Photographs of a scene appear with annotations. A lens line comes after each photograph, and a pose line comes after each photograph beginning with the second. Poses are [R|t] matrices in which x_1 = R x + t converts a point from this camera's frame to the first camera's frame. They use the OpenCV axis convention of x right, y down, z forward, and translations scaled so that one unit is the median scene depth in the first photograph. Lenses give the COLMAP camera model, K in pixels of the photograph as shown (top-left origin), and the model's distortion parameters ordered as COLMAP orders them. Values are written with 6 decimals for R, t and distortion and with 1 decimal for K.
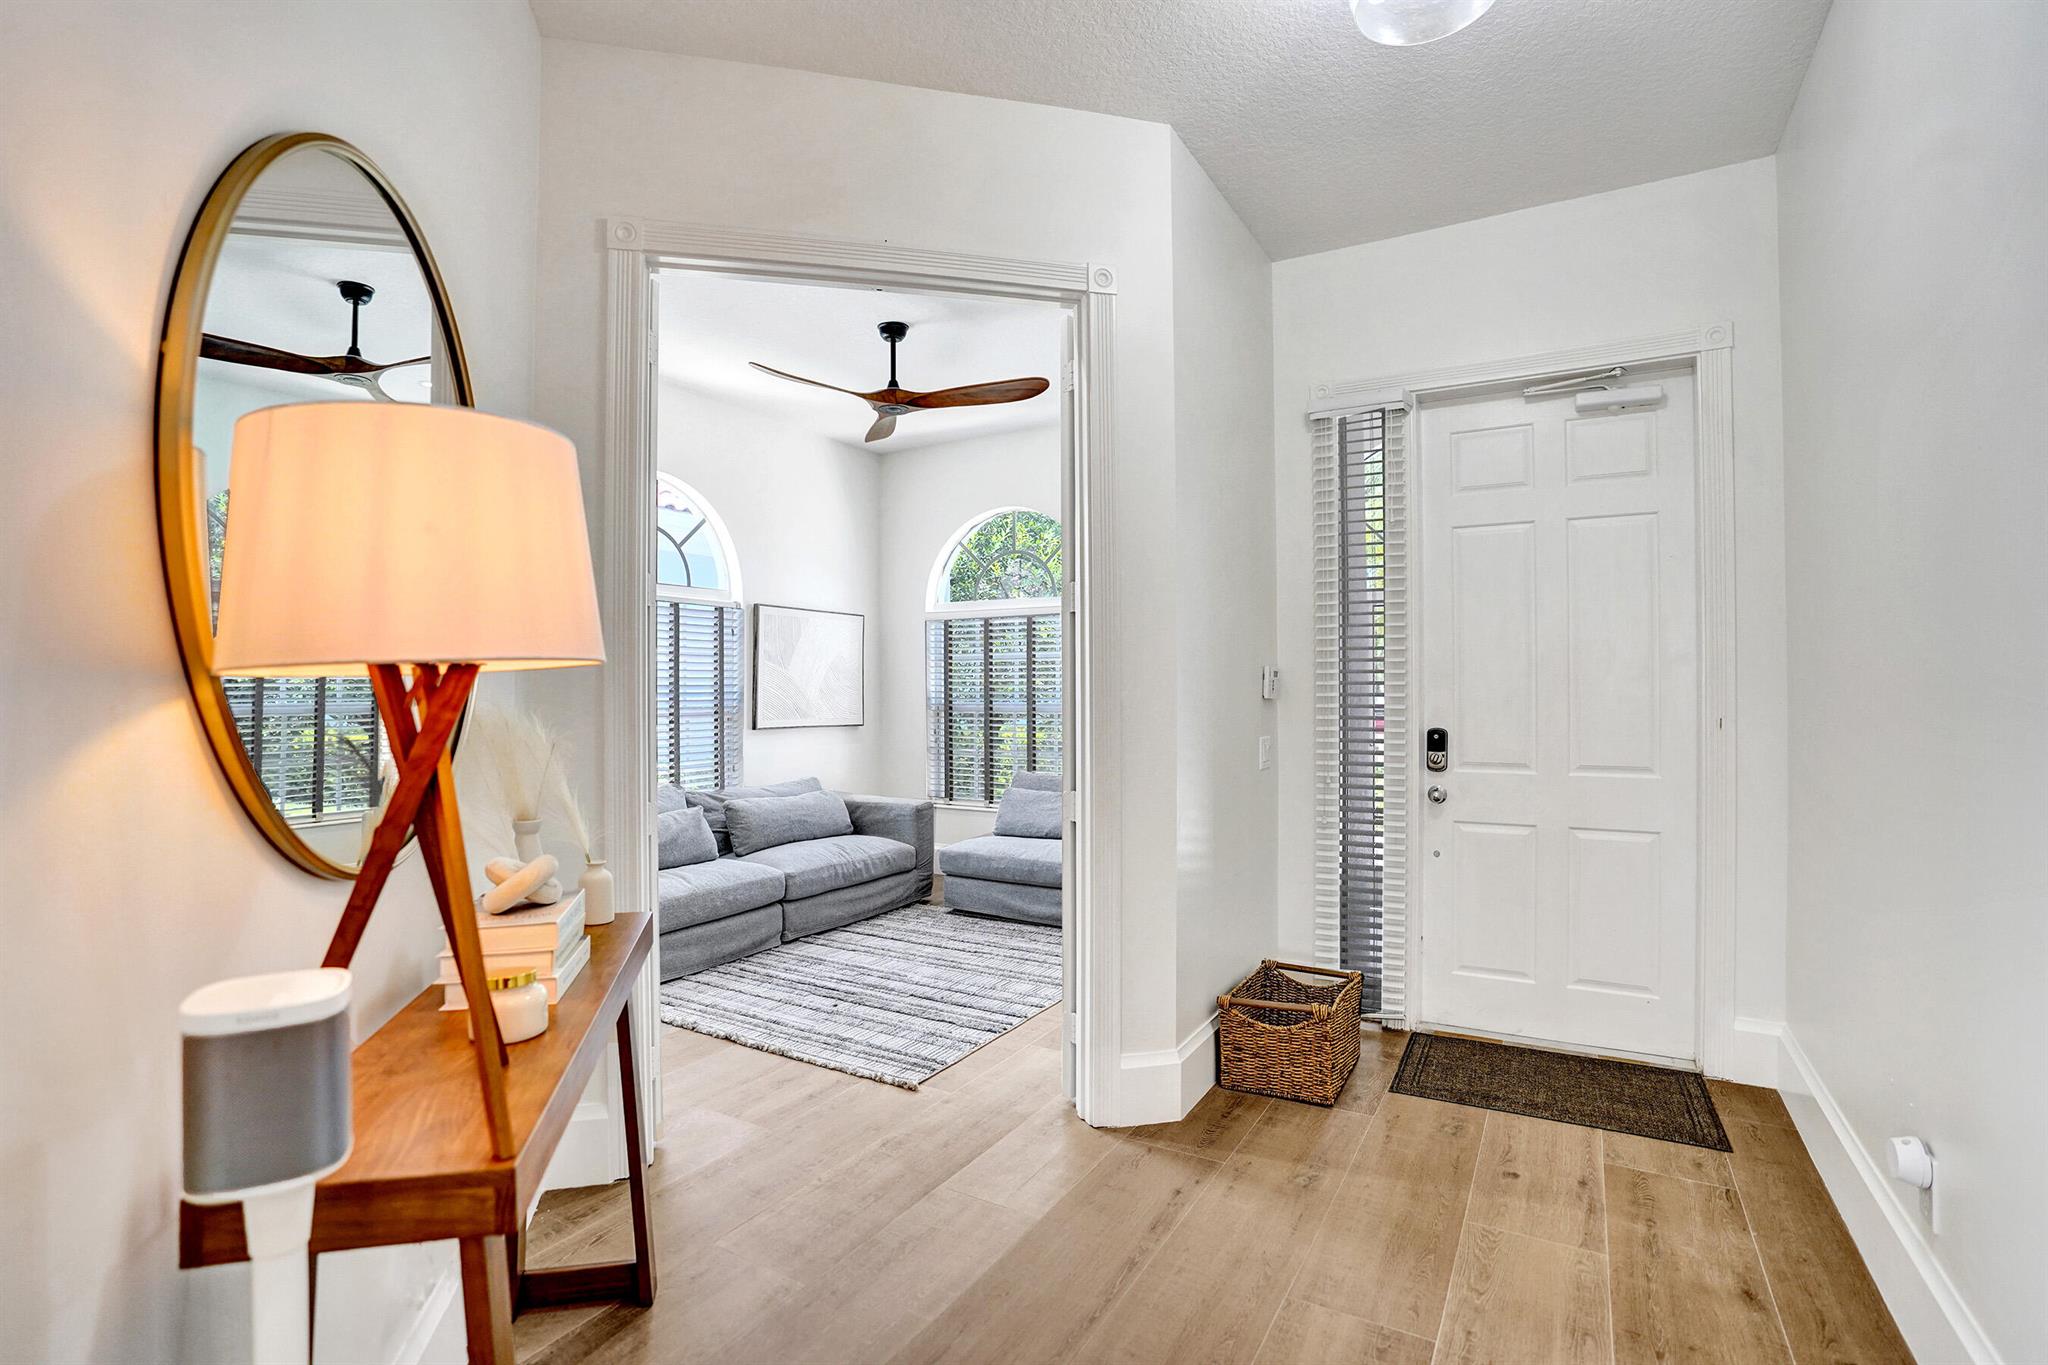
lens RADIAL K [[969.6, 0, 1026.8], [0, 969.6, 681.4], [0, 0, 1]] dist [-0.057634, 0.018607]
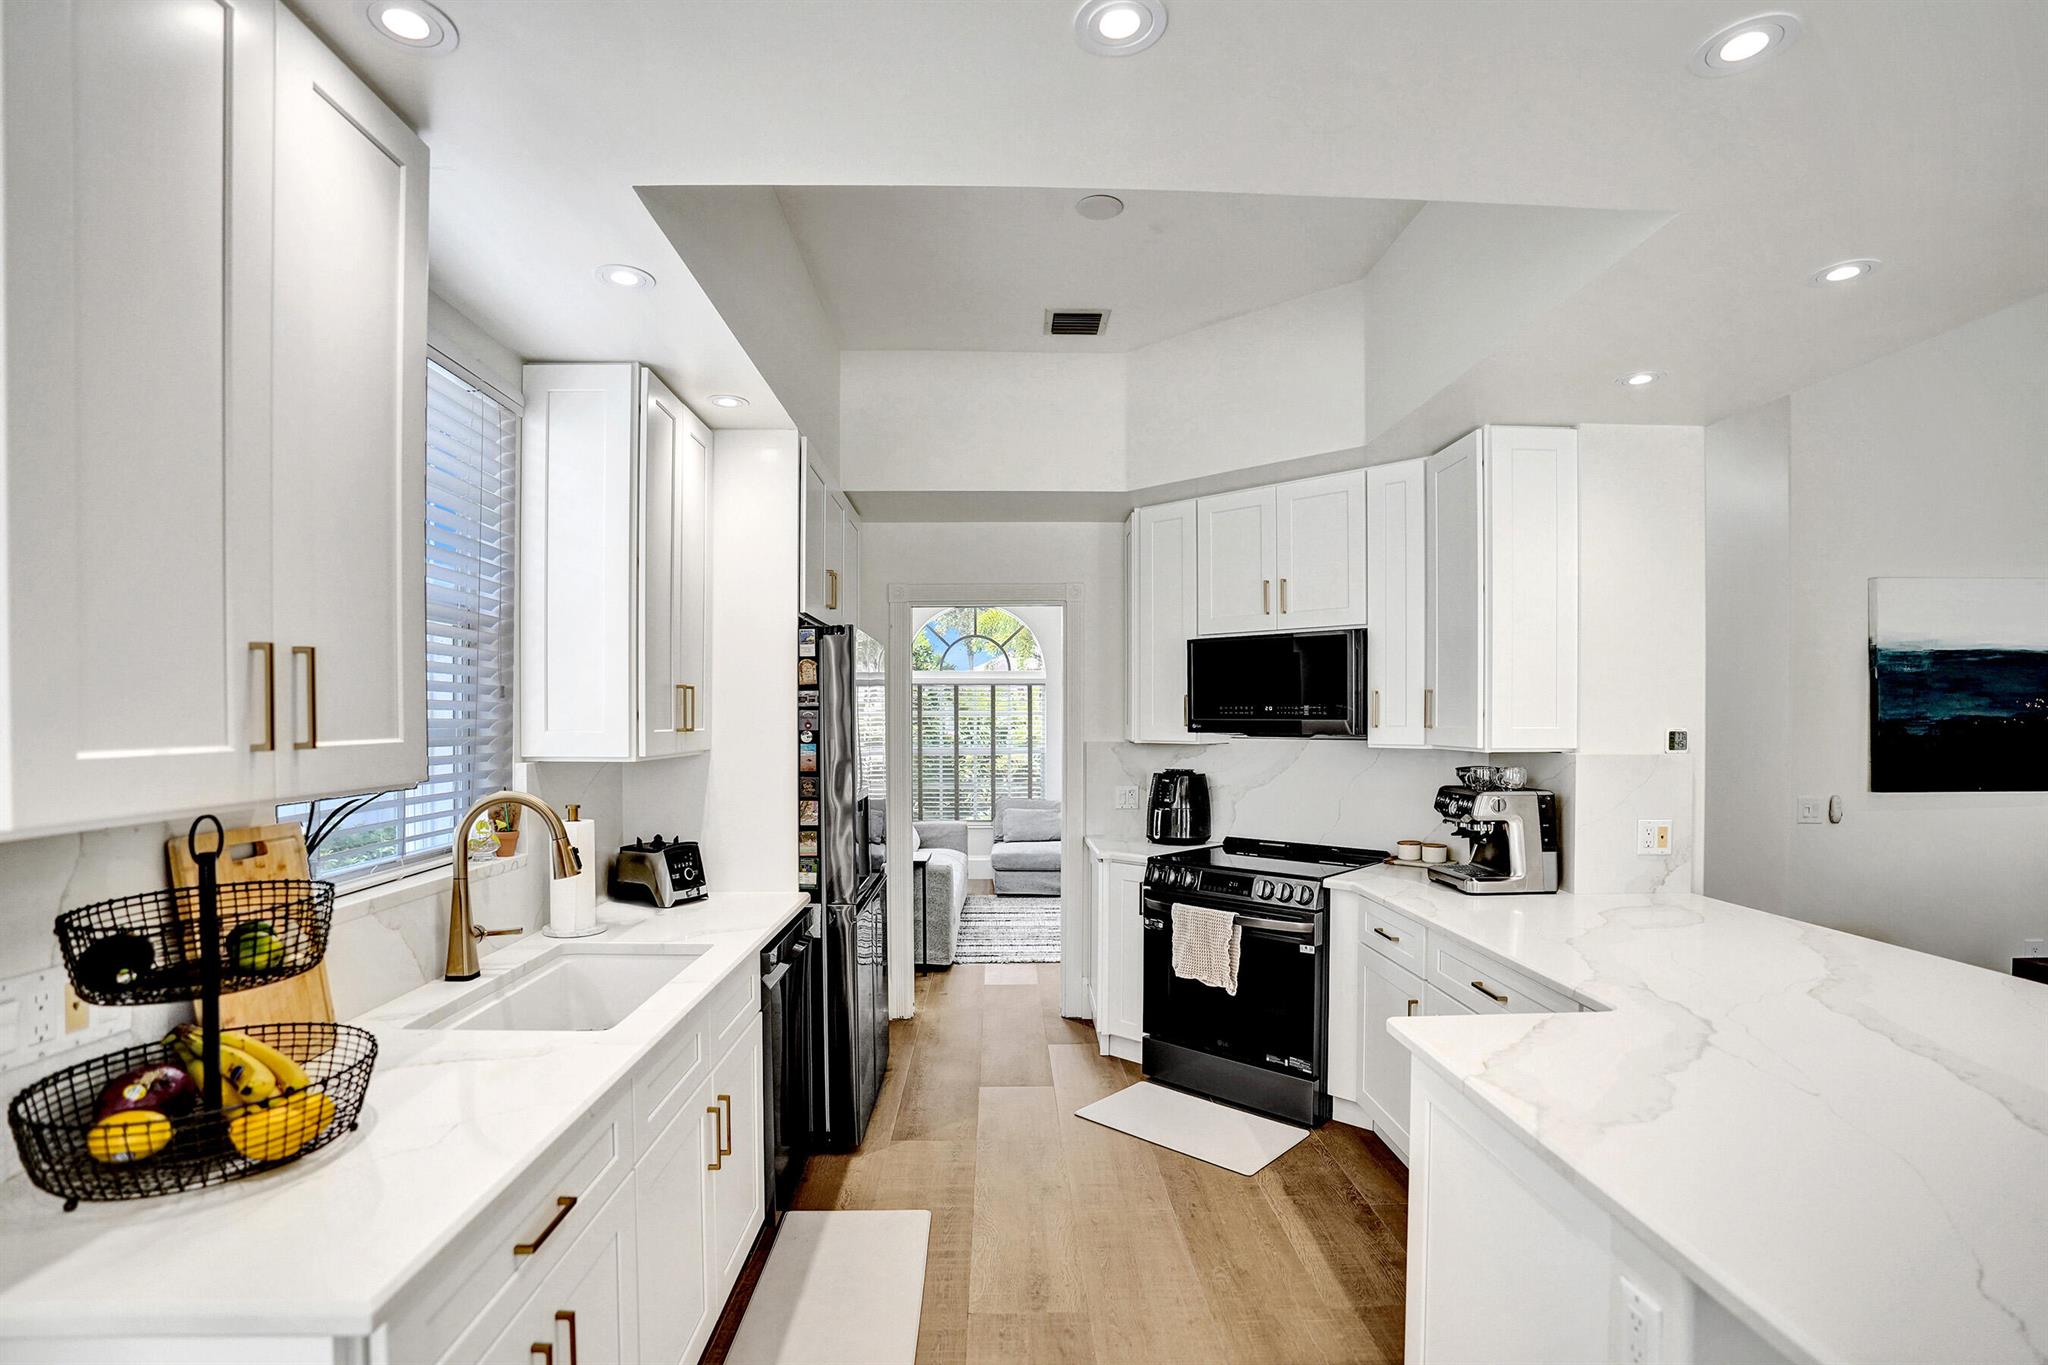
lens RADIAL K [[969.6, 0, 1015.6], [0, 969.6, 730.5], [0, 0, 1]] dist [-0.057634, 0.018607]
pose [[0.852111, -0.005970, 0.523327, -1.206113], [-0.007273, 0.999703, 0.023248, -0.059717], [-0.523311, -0.023616, 0.851815, -0.353266]]
